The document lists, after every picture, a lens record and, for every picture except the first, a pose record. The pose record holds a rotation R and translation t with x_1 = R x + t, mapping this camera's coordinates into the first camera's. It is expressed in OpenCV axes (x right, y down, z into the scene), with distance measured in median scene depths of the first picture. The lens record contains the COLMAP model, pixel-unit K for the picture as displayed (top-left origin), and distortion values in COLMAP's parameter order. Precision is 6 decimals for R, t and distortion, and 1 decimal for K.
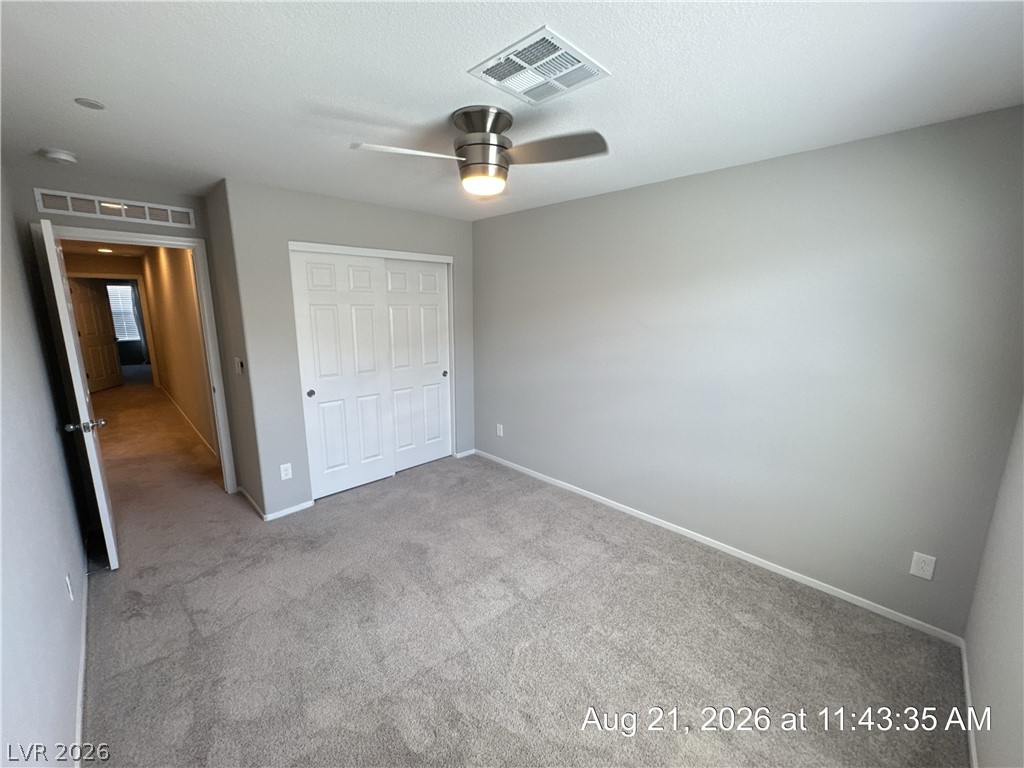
lens RADIAL K [[409.8, 0, 513.1], [0, 409.8, 383.5], [0, 0, 1]] dist [-0.003117, 0.000317]
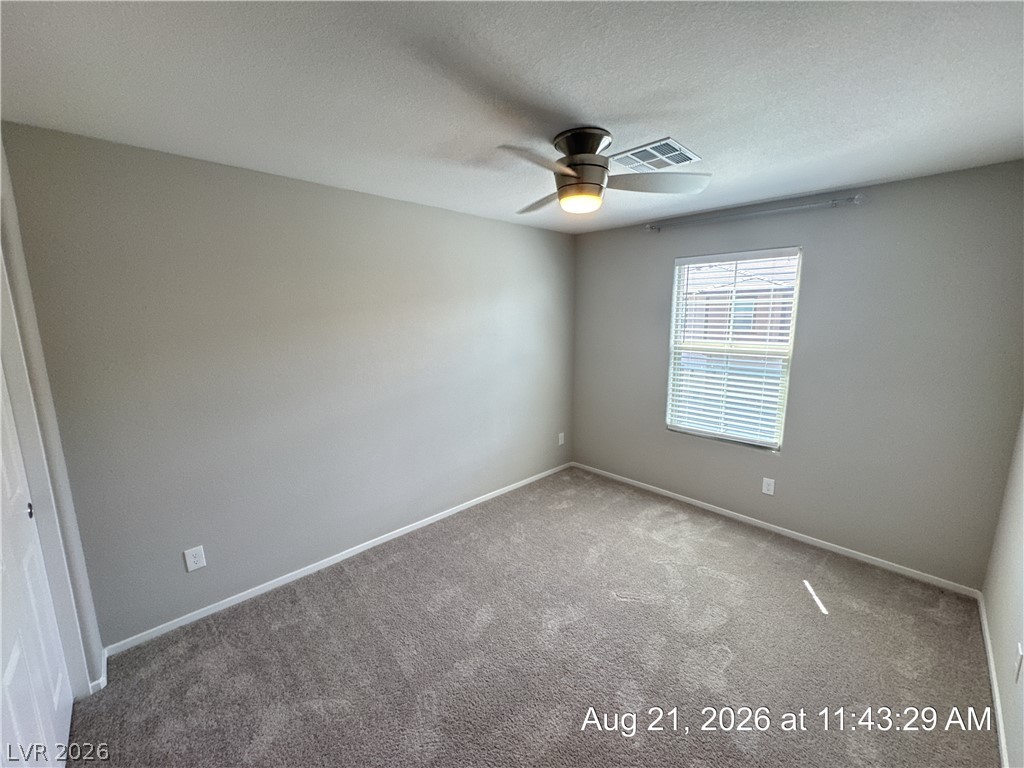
lens RADIAL K [[409.8, 0, 513.1], [0, 409.8, 383.5], [0, 0, 1]] dist [-0.003117, 0.000317]
pose [[0.015674, -0.165766, 0.986041, -0.632935], [0.199509, 0.966850, 0.159368, -0.131767], [-0.979771, 0.194226, 0.048226, 0.659356]]
